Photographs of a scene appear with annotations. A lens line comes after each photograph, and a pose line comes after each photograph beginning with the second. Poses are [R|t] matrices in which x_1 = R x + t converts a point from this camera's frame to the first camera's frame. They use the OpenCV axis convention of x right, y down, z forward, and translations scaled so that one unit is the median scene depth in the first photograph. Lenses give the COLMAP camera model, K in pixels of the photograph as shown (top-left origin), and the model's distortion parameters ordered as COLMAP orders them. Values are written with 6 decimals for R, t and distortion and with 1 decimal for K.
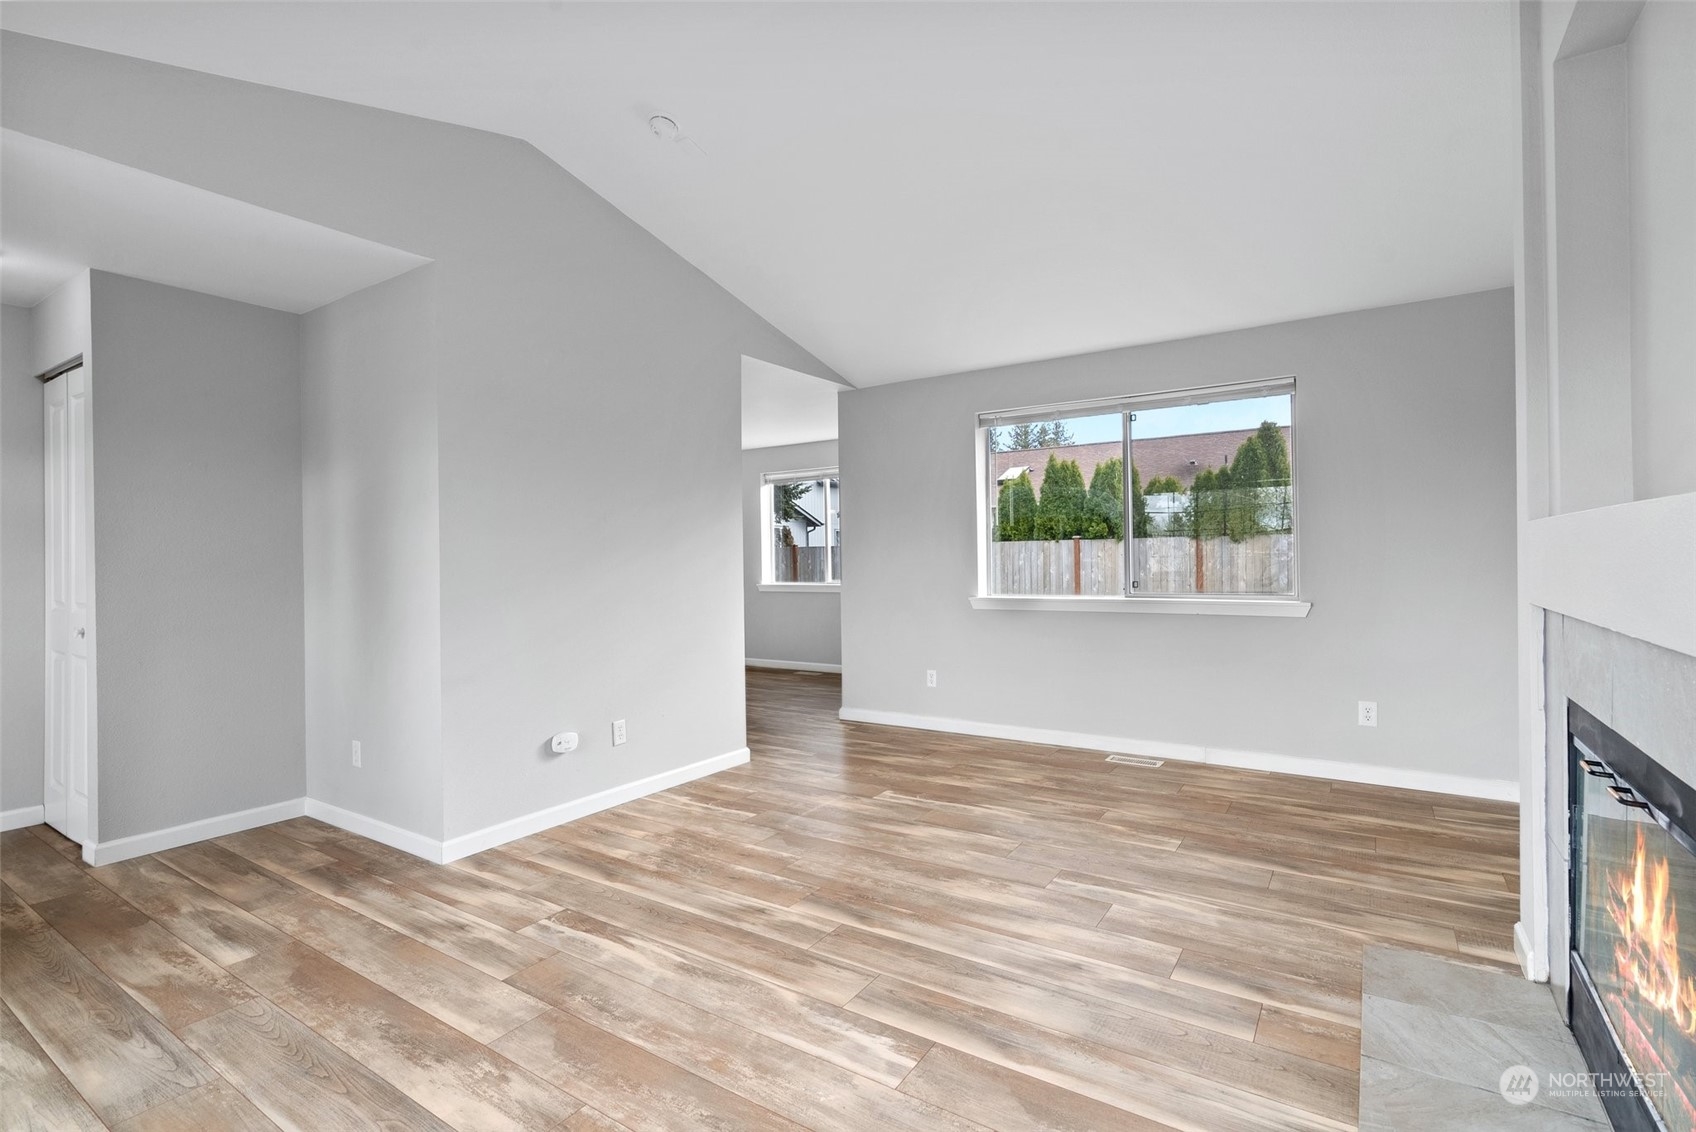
lens RADIAL K [[773.9, 0, 851.9], [0, 773.9, 556.4], [0, 0, 1]] dist [-0.001168, 0.000405]
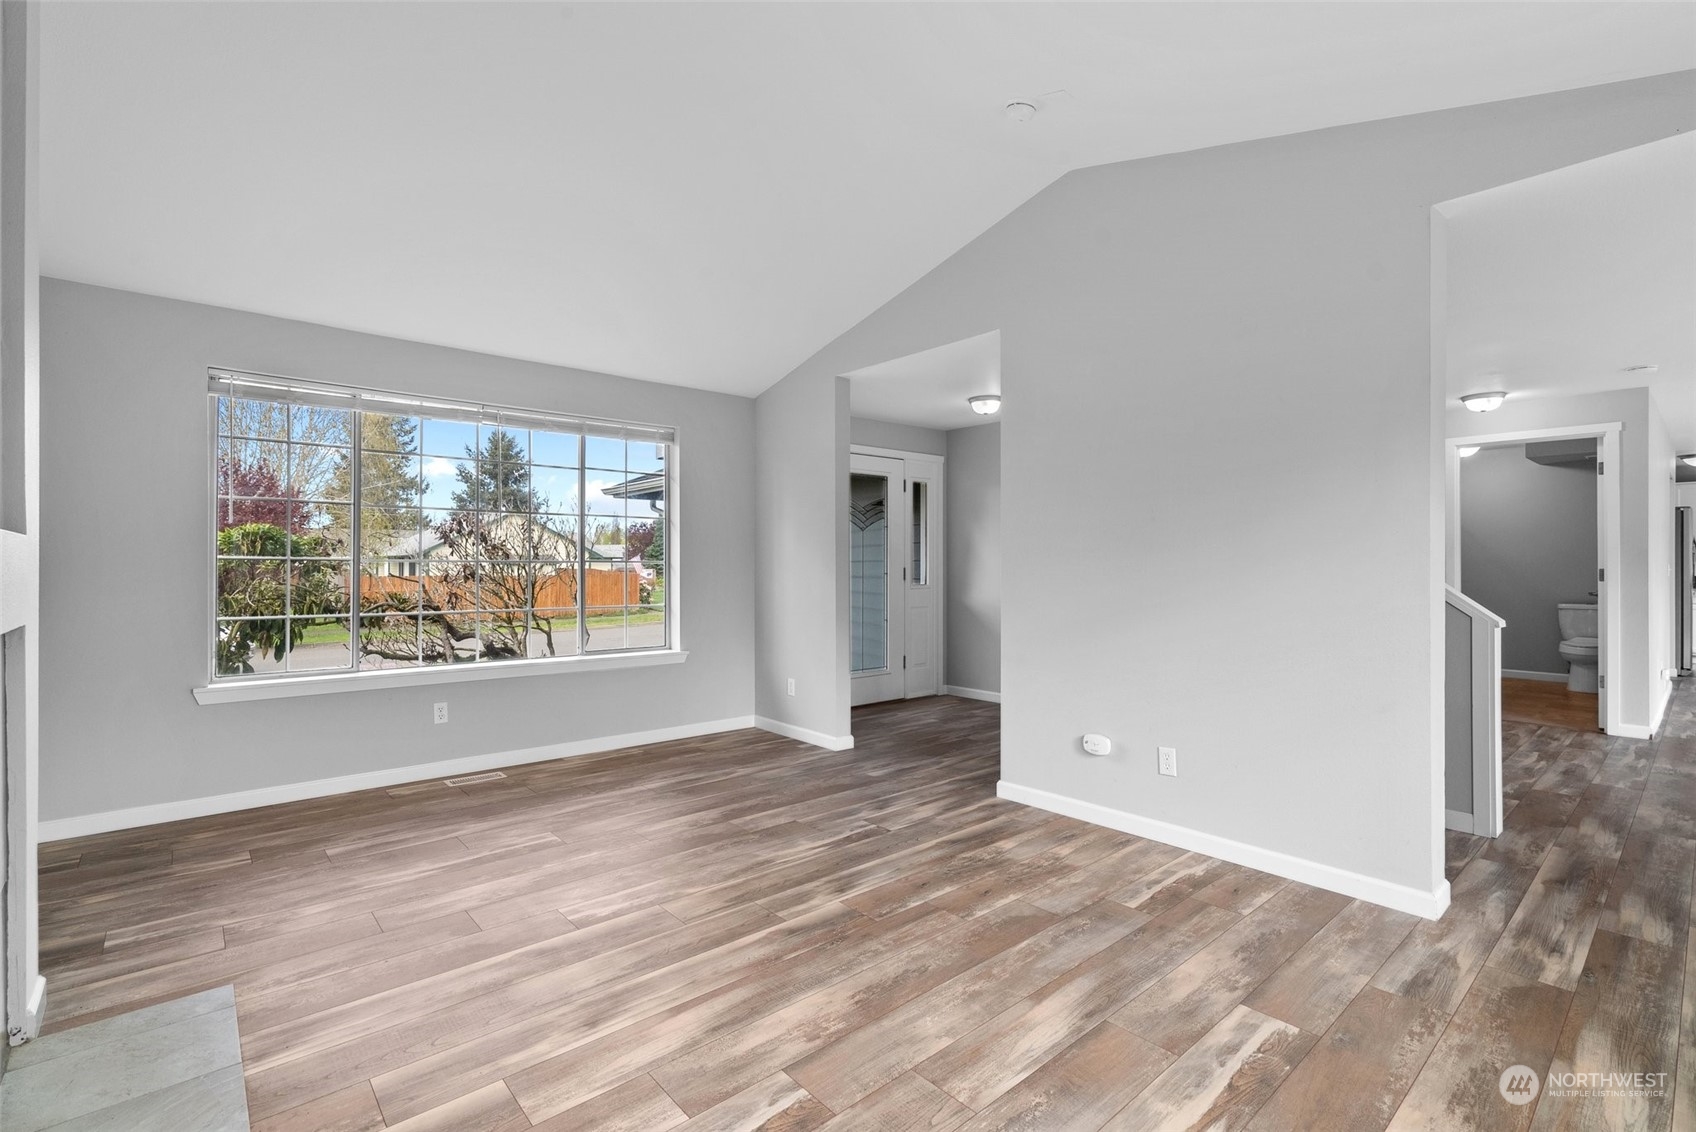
lens RADIAL K [[773.9, 0, 851.9], [0, 773.9, 556.4], [0, 0, 1]] dist [-0.001168, 0.000405]
pose [[-0.258871, 0.003562, -0.965905, 0.852859], [0.006162, 0.999979, 0.002036, -0.005308], [0.965892, -0.005425, -0.258888, 1.214612]]
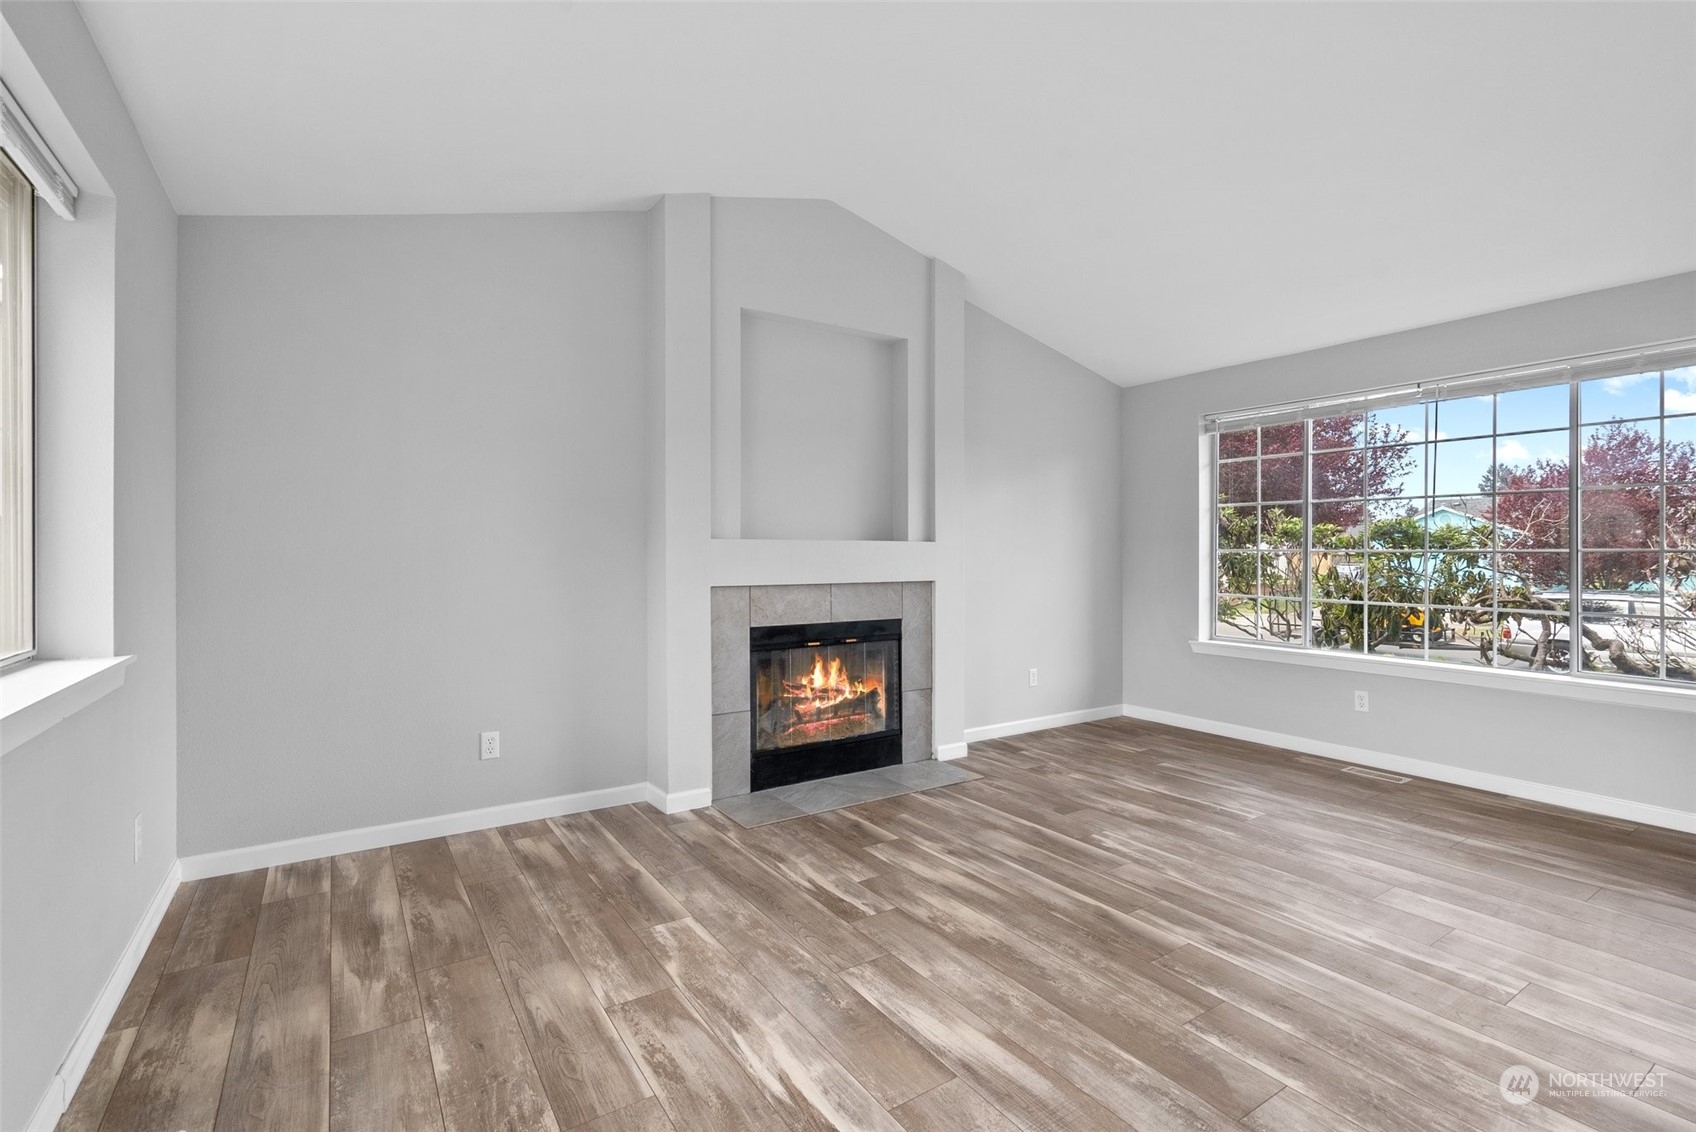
lens RADIAL K [[773.9, 0, 851.9], [0, 773.9, 556.4], [0, 0, 1]] dist [-0.001168, 0.000405]
pose [[-0.921807, 0.014235, 0.387387, -0.071745], [0.012977, 0.999899, -0.005863, 0.005367], [-0.387431, -0.000378, -0.921898, 1.870725]]
